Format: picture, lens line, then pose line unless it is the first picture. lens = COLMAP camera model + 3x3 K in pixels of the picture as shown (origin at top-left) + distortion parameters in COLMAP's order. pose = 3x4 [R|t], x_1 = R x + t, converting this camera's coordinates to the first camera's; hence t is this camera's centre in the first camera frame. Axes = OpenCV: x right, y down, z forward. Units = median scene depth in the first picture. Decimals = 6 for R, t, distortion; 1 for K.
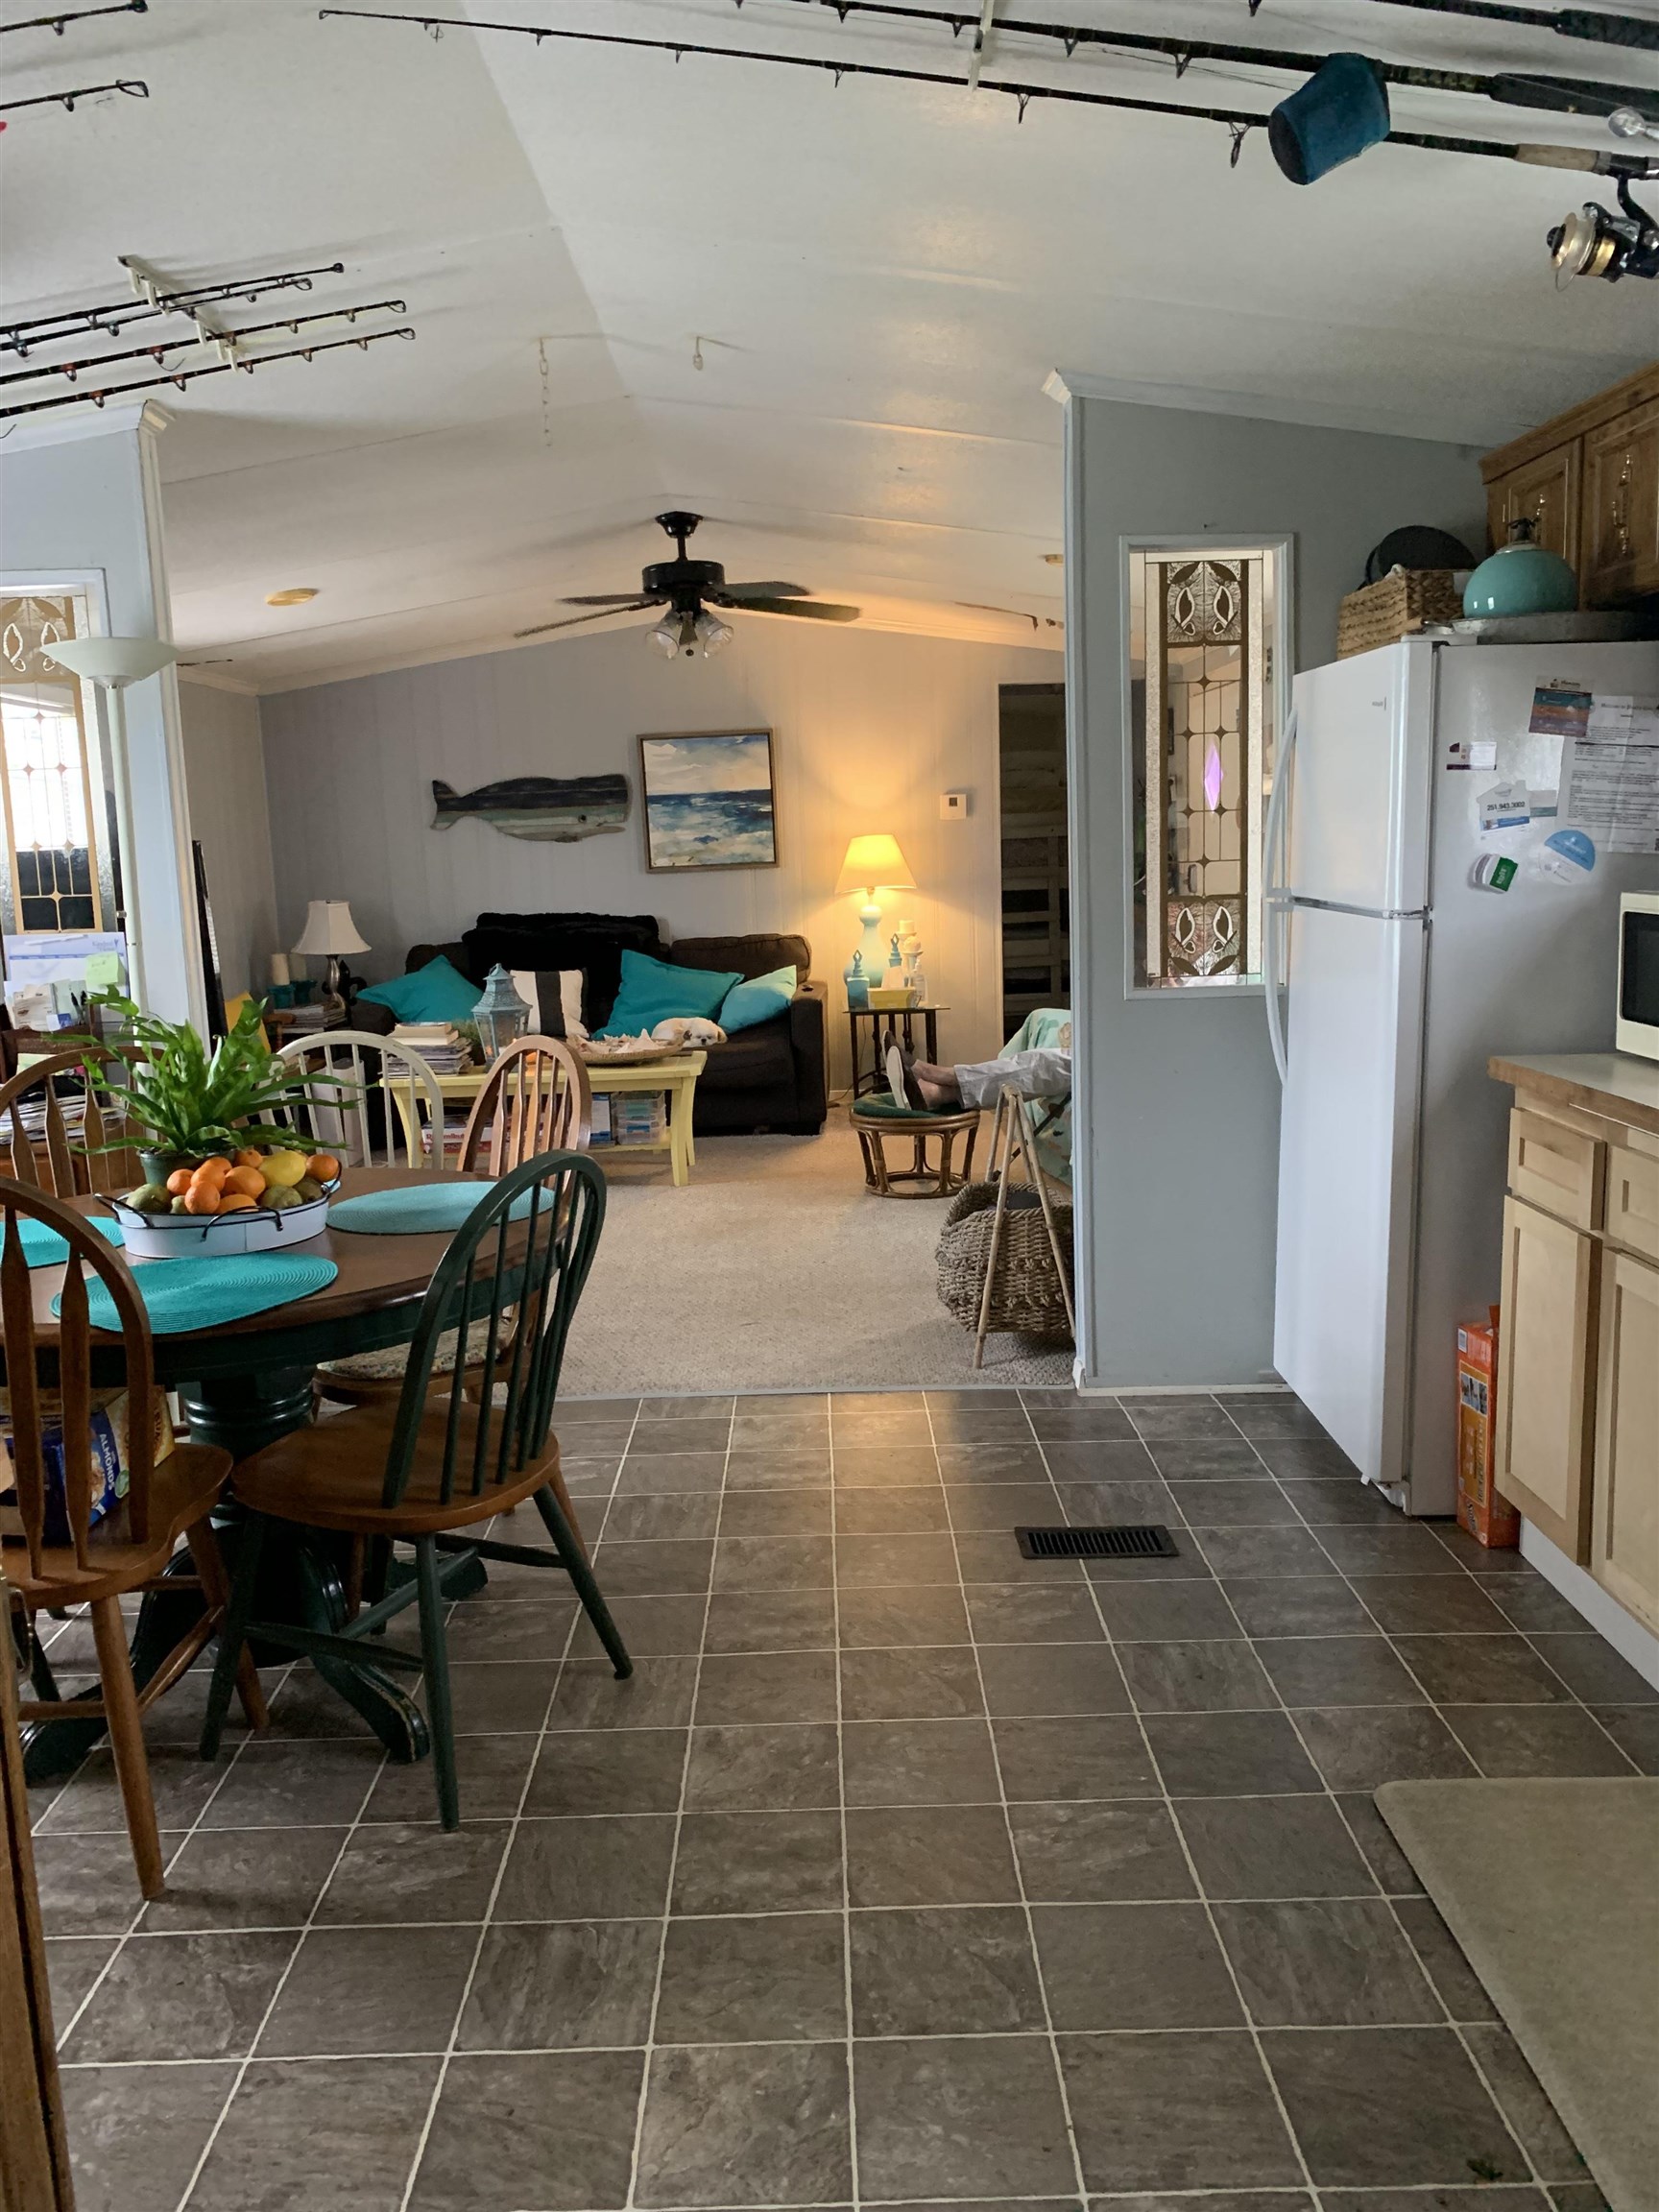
lens RADIAL K [[1685.3, 0, 791.4], [0, 1685.3, 1088.3], [0, 0, 1]] dist [0.026874, -0.051519]
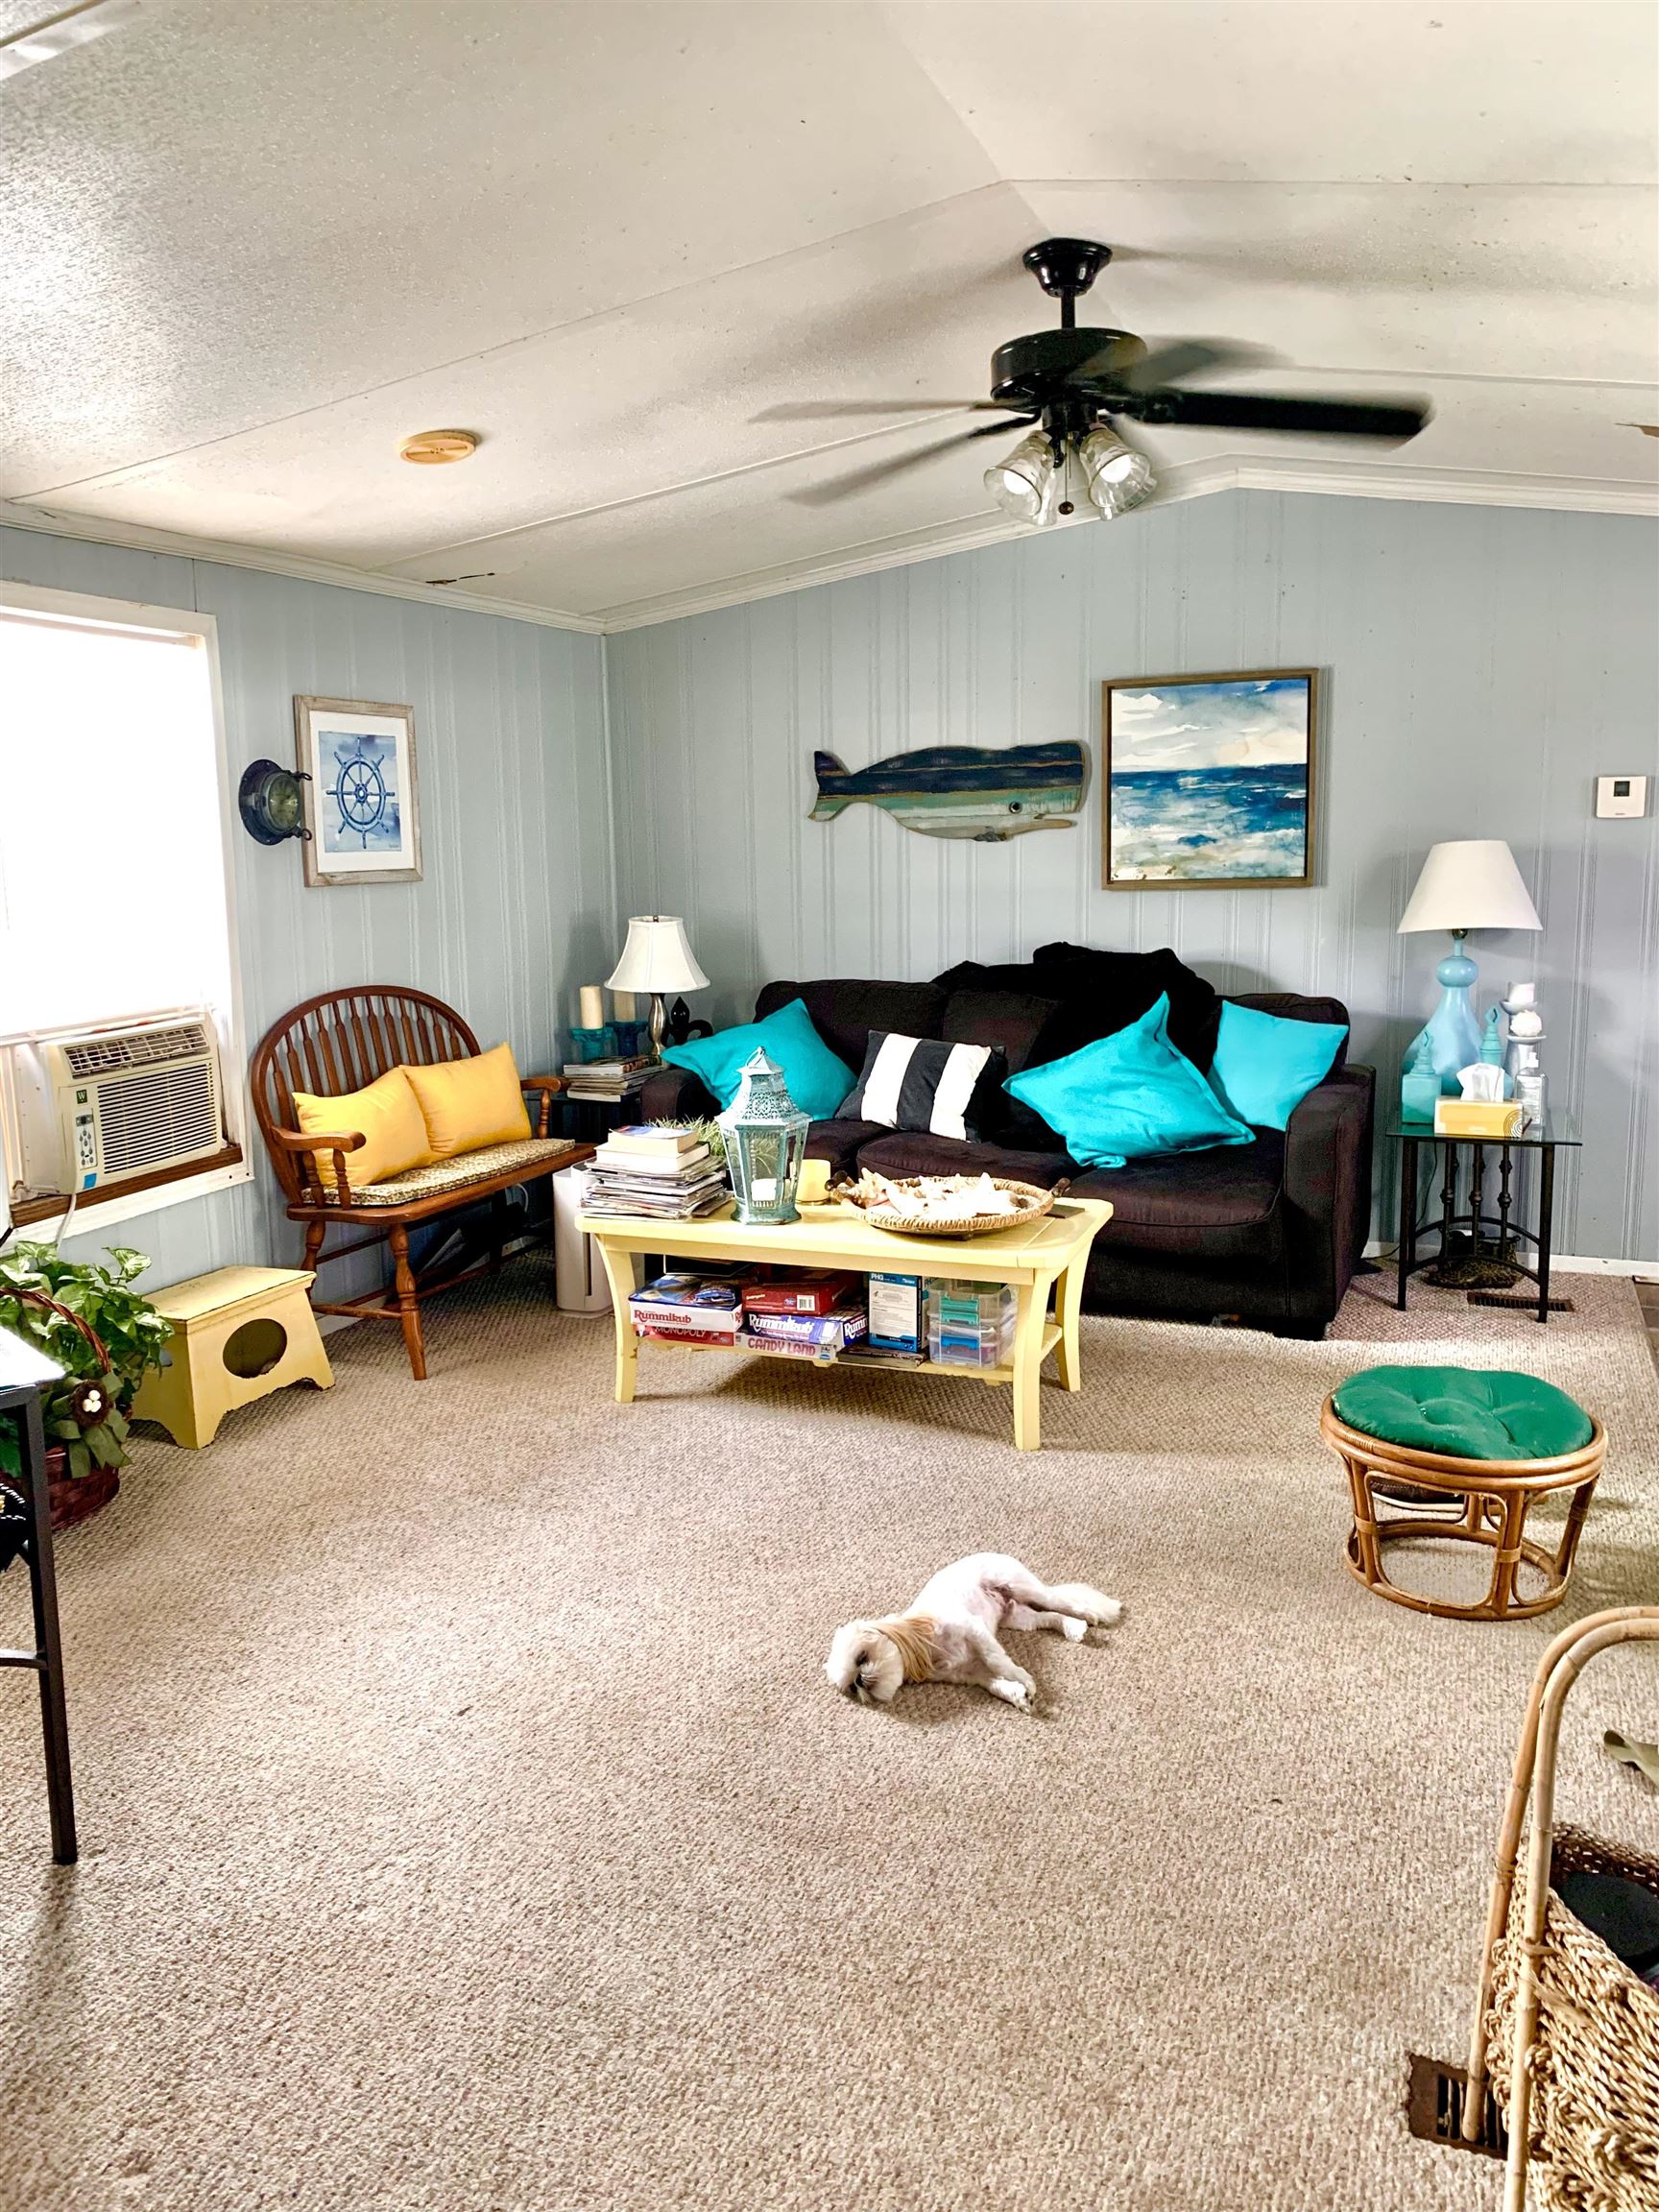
lens RADIAL K [[1685.3, 0, 786.7], [0, 1685.3, 1096.4], [0, 0, 1]] dist [0.026874, -0.051519]
pose [[0.928626, 0.077247, -0.362887, 0.105957], [-0.070146, 0.997000, 0.032725, -0.137846], [0.364326, -0.004934, 0.931258, 0.775402]]
